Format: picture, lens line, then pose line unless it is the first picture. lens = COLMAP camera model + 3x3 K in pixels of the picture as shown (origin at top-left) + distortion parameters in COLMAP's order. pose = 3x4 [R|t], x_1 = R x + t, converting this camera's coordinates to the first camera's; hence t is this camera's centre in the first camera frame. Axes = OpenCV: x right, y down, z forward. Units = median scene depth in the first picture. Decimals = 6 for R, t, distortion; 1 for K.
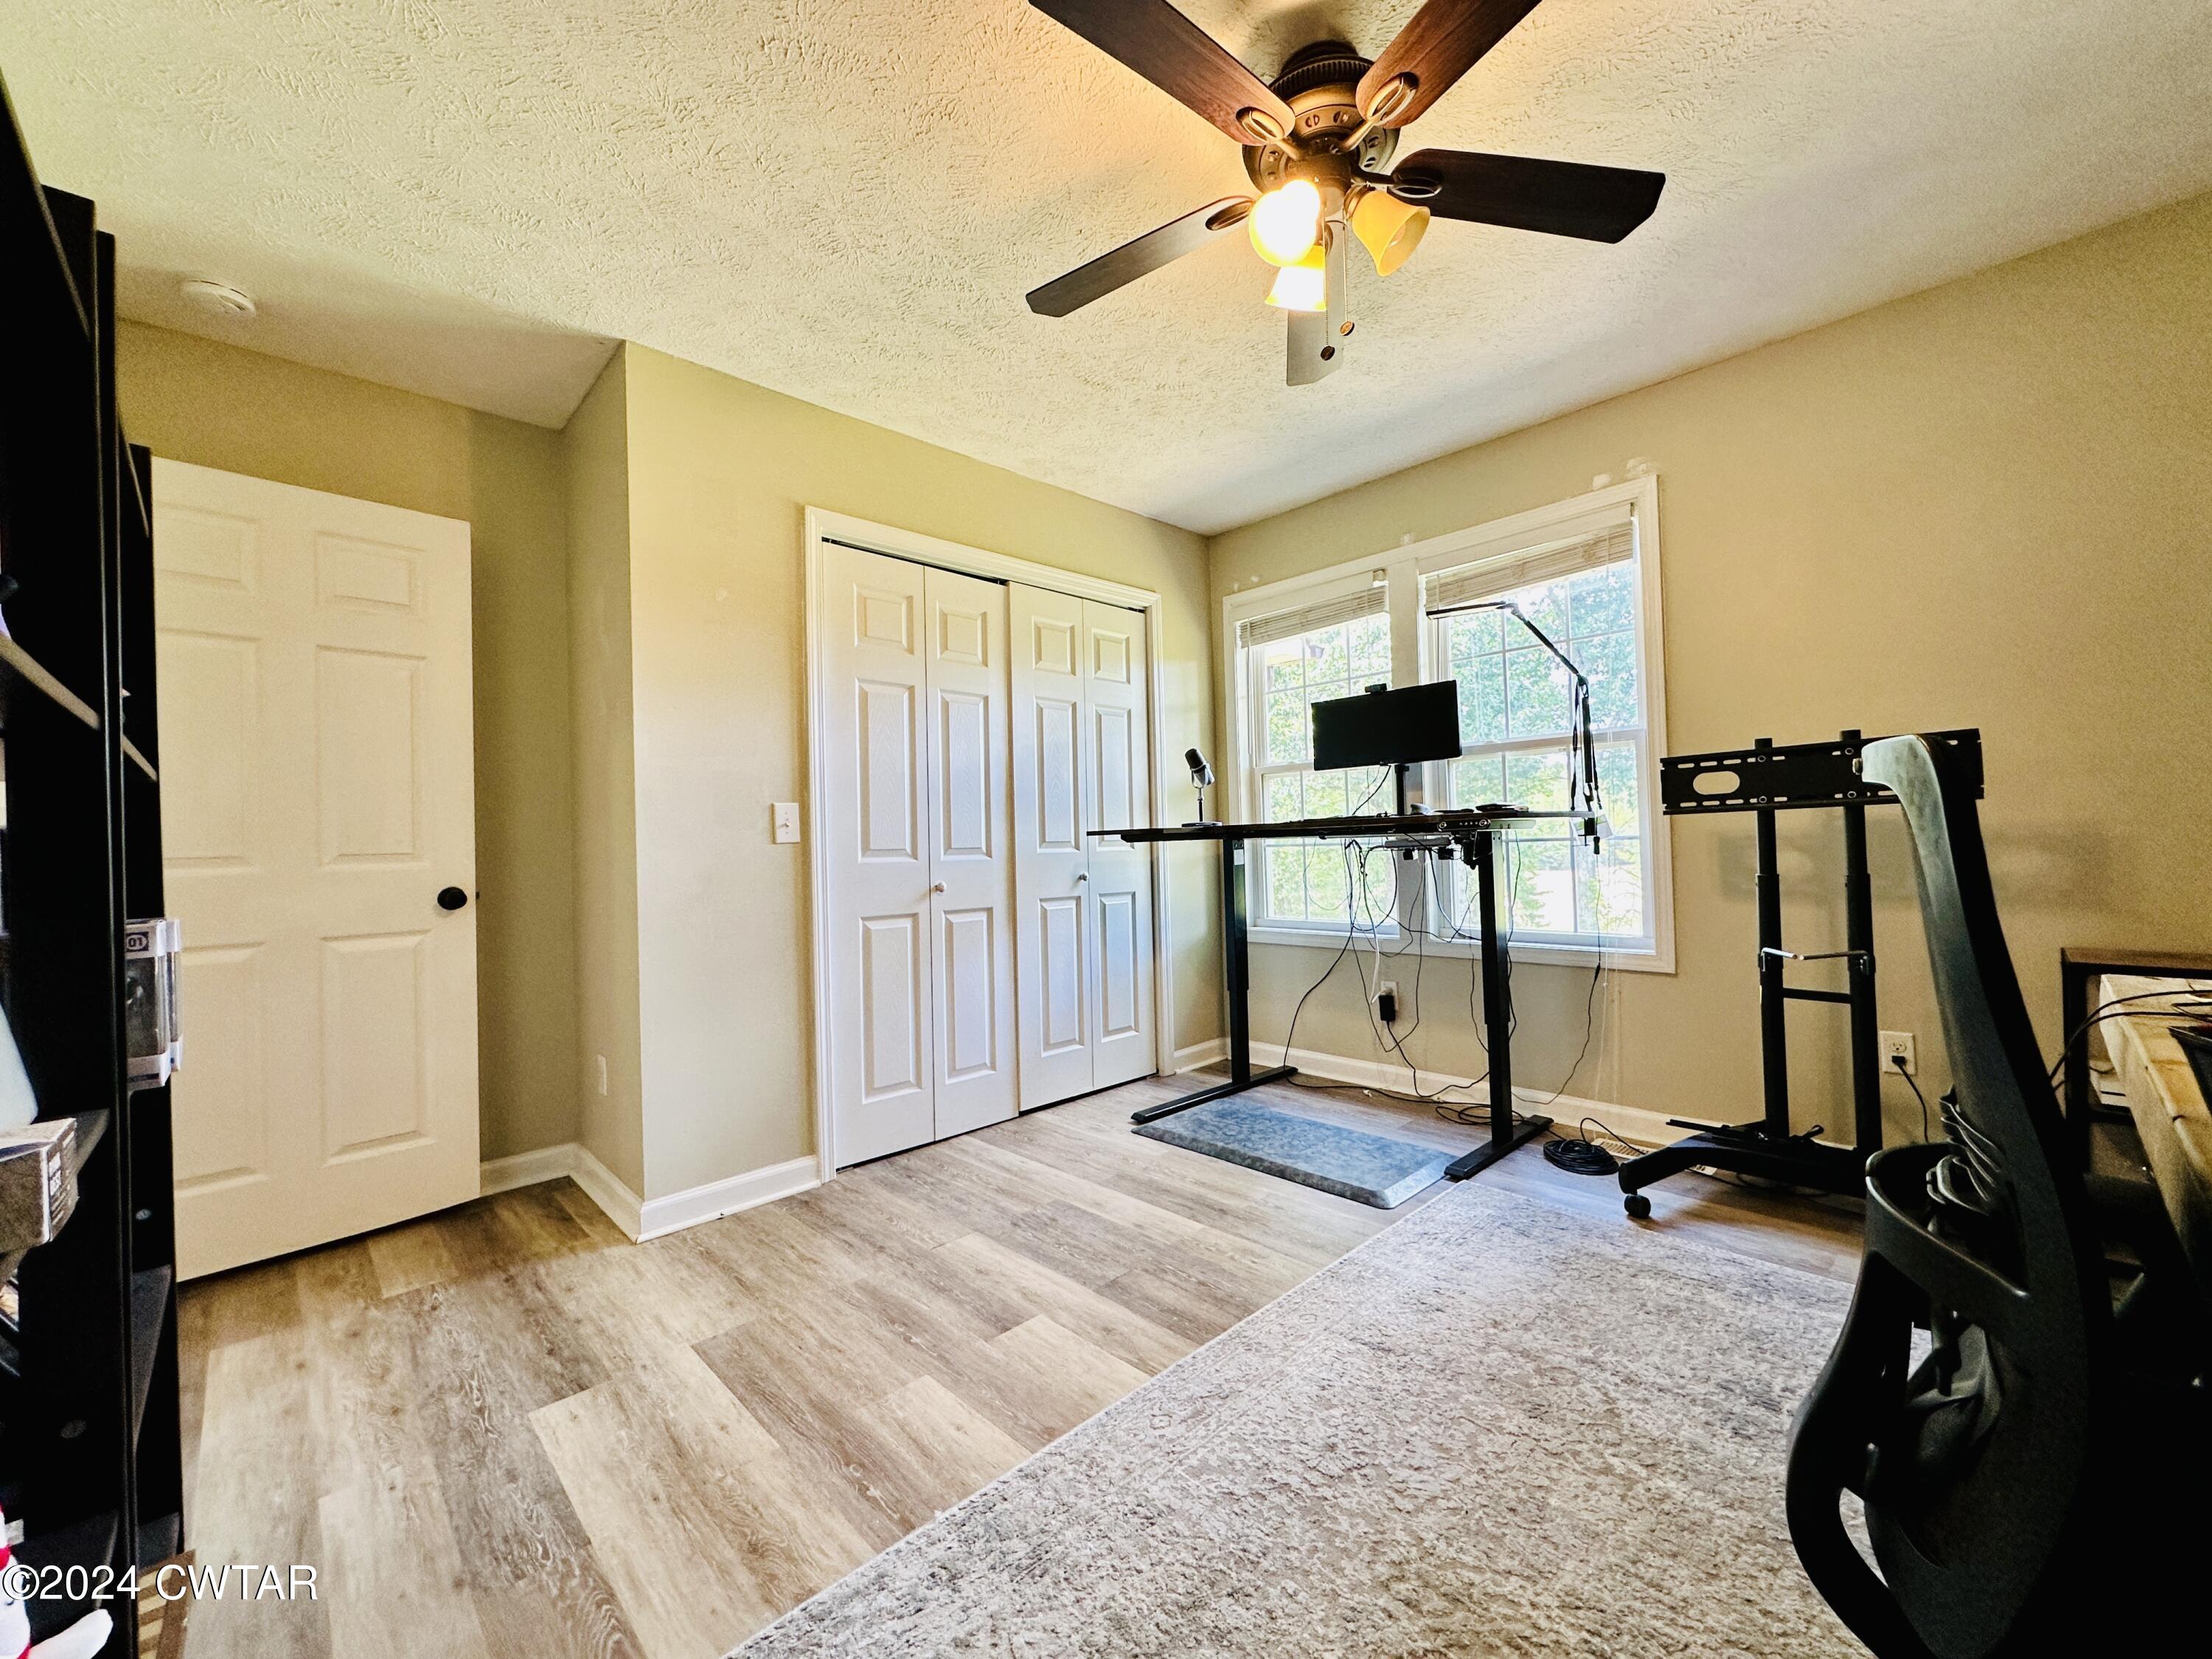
lens RADIAL K [[884.7, 0, 1105.0], [0, 884.7, 829.1], [0, 0, 1]] dist [-0.003577, 0.000727]
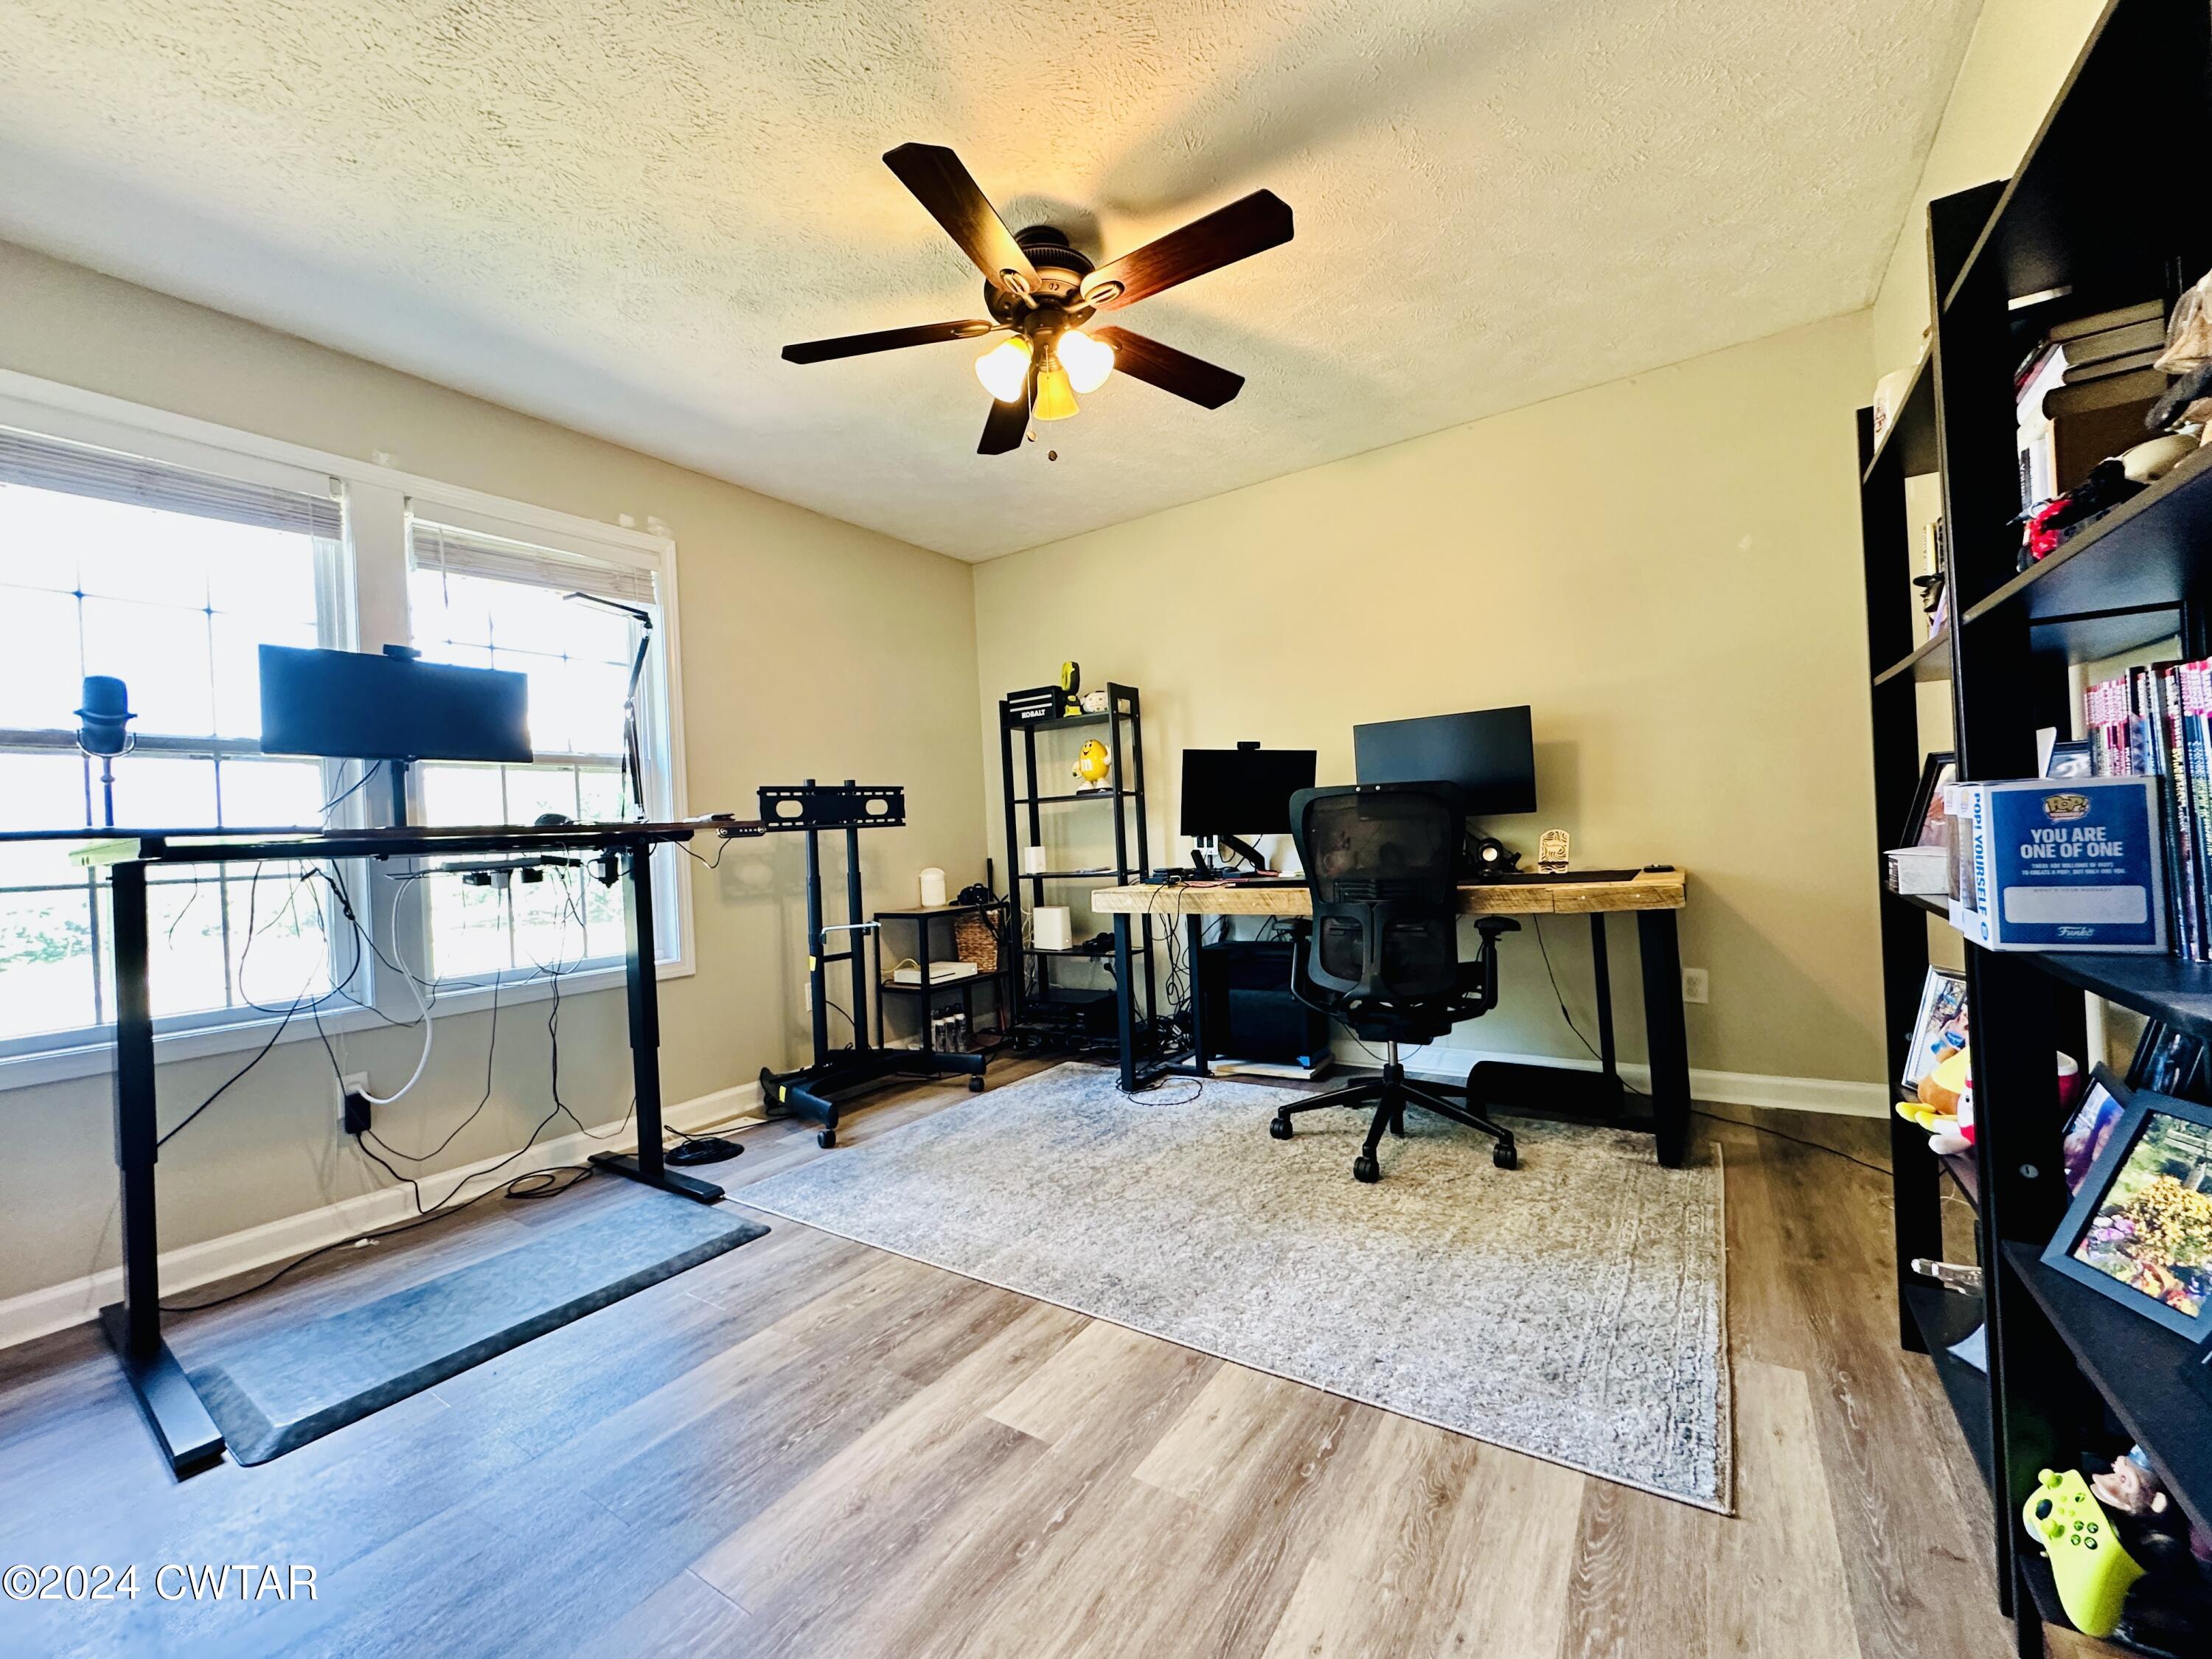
lens RADIAL K [[884.7, 0, 1105.3], [0, 884.7, 833.1], [0, 0, 1]] dist [-0.003577, 0.000727]
pose [[-0.215041, 0.047516, 0.975448, -0.694574], [0.047818, 0.998130, -0.038080, 0.056287], [-0.975434, 0.038455, -0.216911, 0.825332]]
